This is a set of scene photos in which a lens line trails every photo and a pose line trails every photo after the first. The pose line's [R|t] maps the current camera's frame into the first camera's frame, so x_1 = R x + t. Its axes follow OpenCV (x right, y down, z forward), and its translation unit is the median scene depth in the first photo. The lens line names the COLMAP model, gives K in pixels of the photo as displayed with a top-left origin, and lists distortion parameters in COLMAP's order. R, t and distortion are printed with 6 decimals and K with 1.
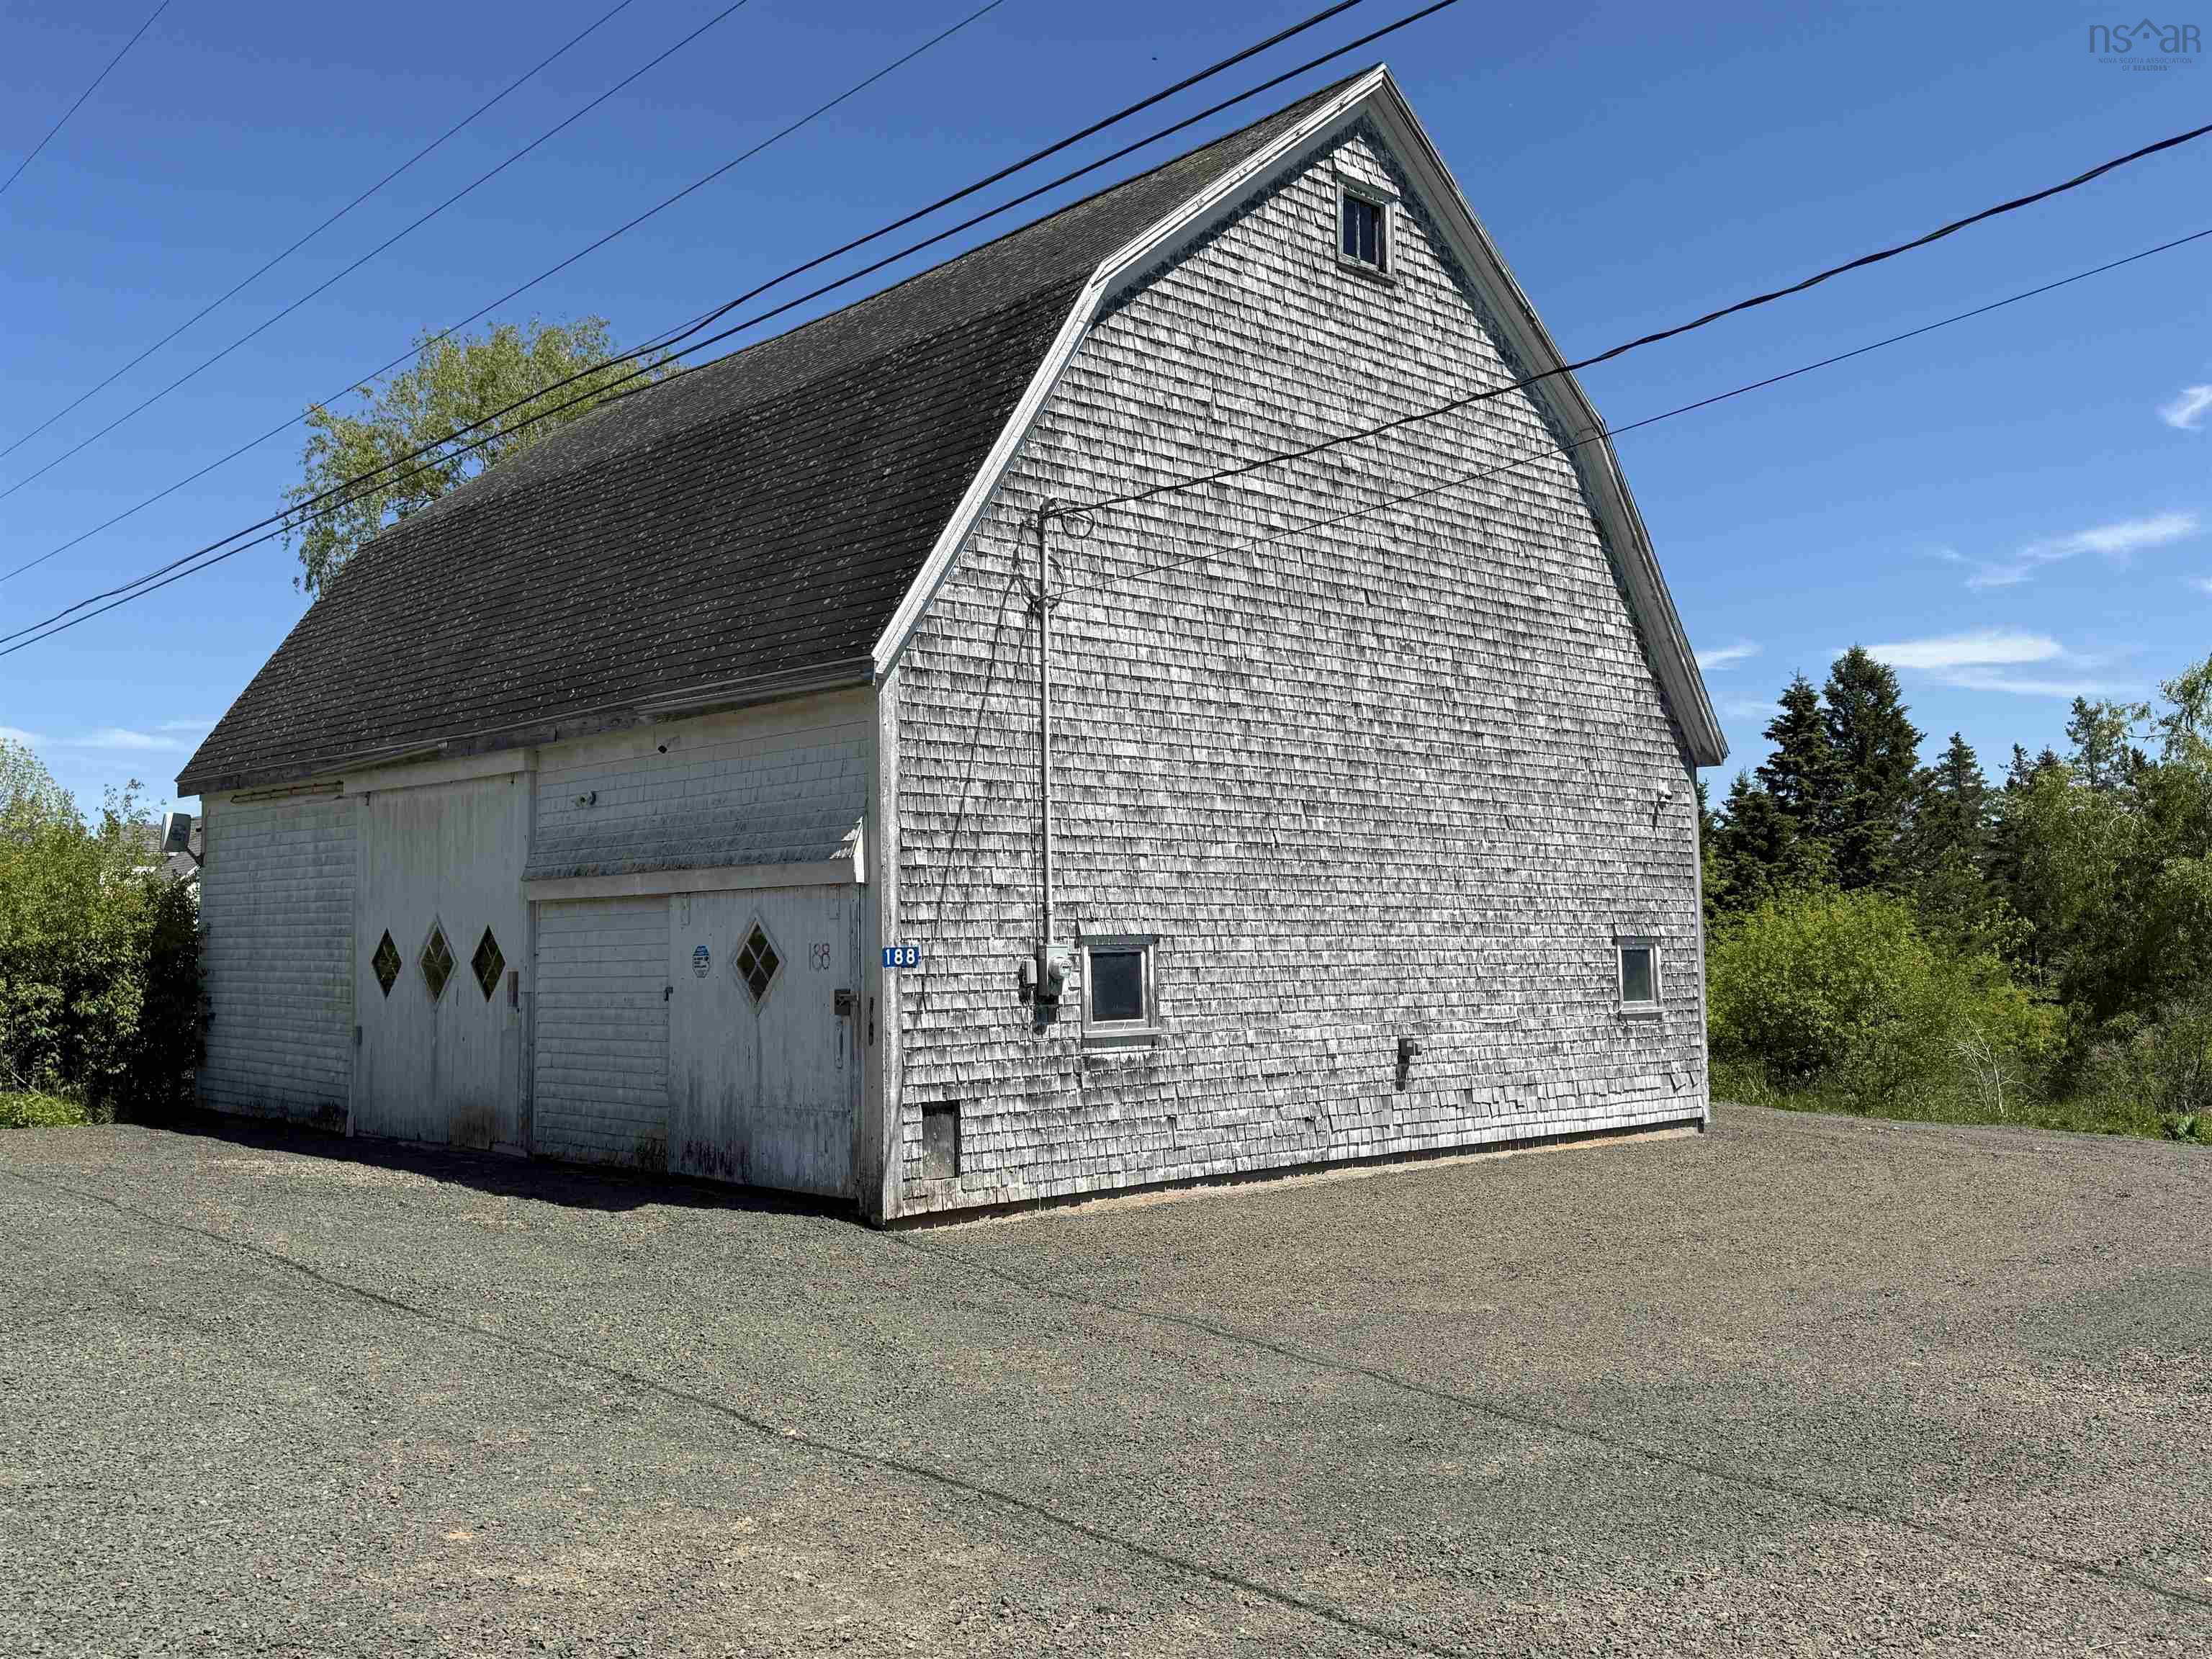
lens RADIAL K [[1903.4, 0, 1118.9], [0, 1903.4, 834.3], [0, 0, 1]] dist [0.183751, -0.371900]
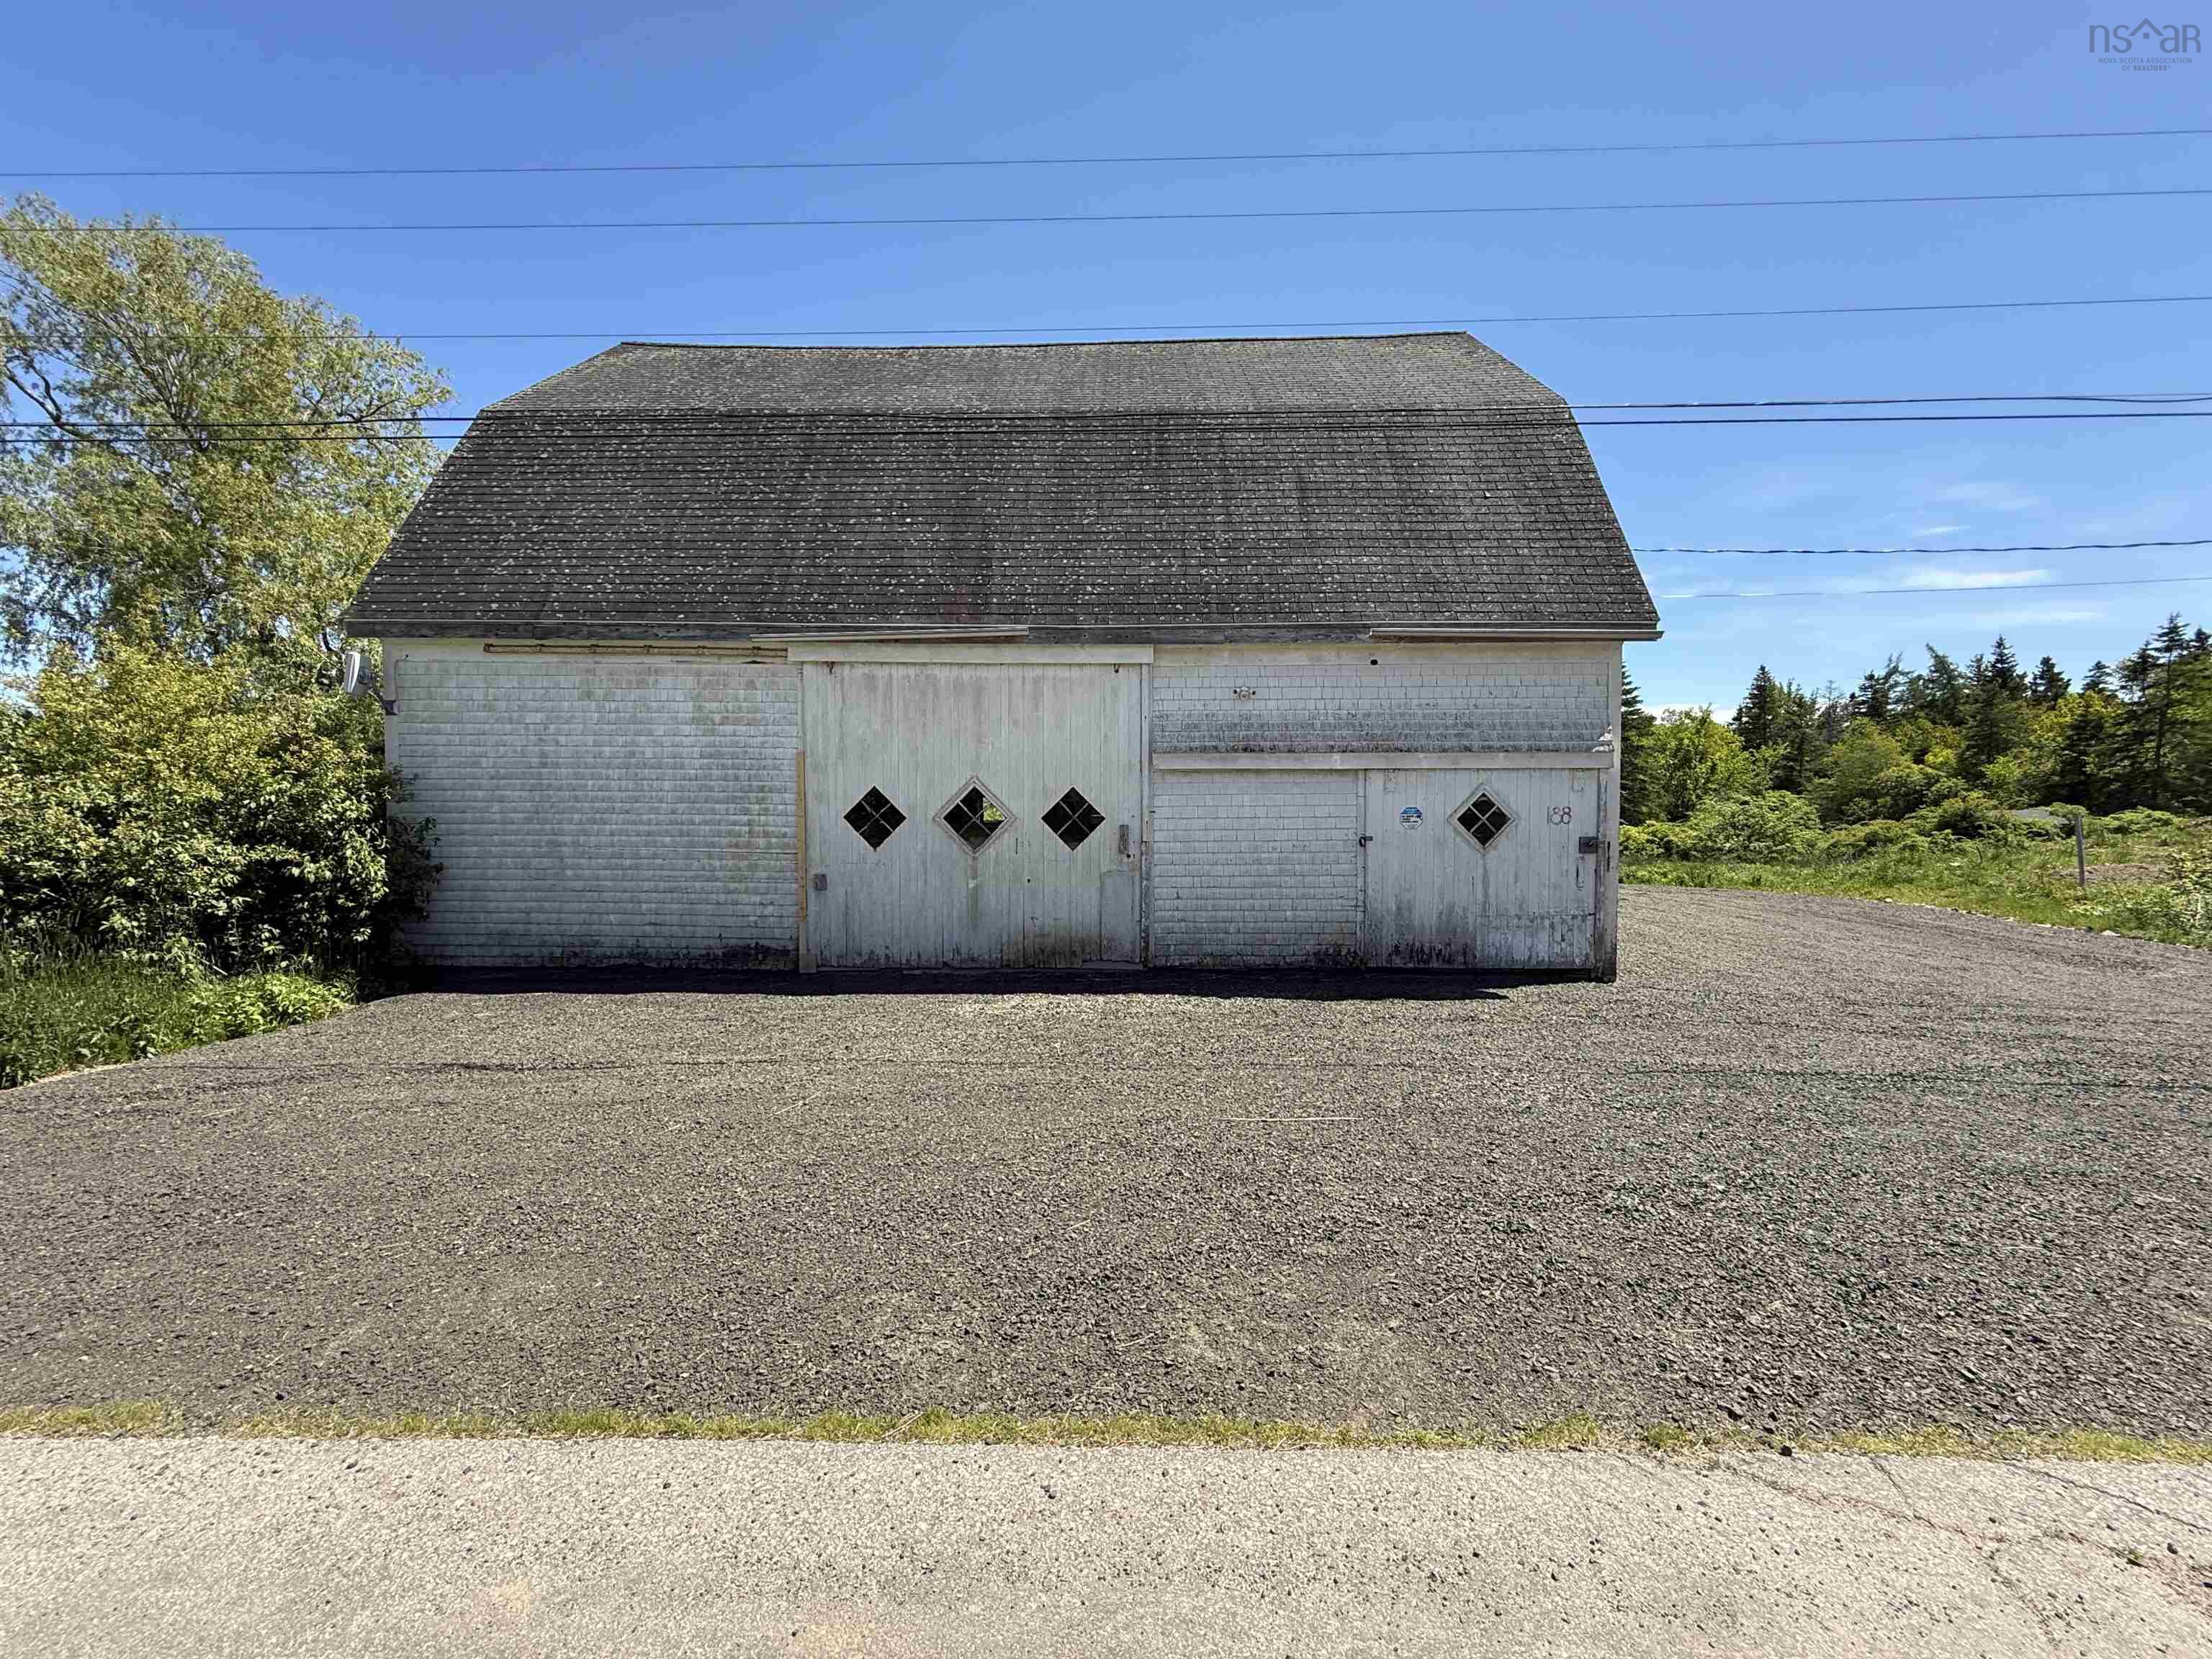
lens RADIAL K [[880.4, 0, 1106.0], [0, 880.4, 829.5], [0, 0, 1]] dist [-0.000215, 0.000268]
pose [[0.702598, -0.016727, 0.711391, -0.835084], [-0.048870, 0.996229, 0.071690, 0.039004], [-0.709907, -0.085135, 0.699131, 0.705336]]
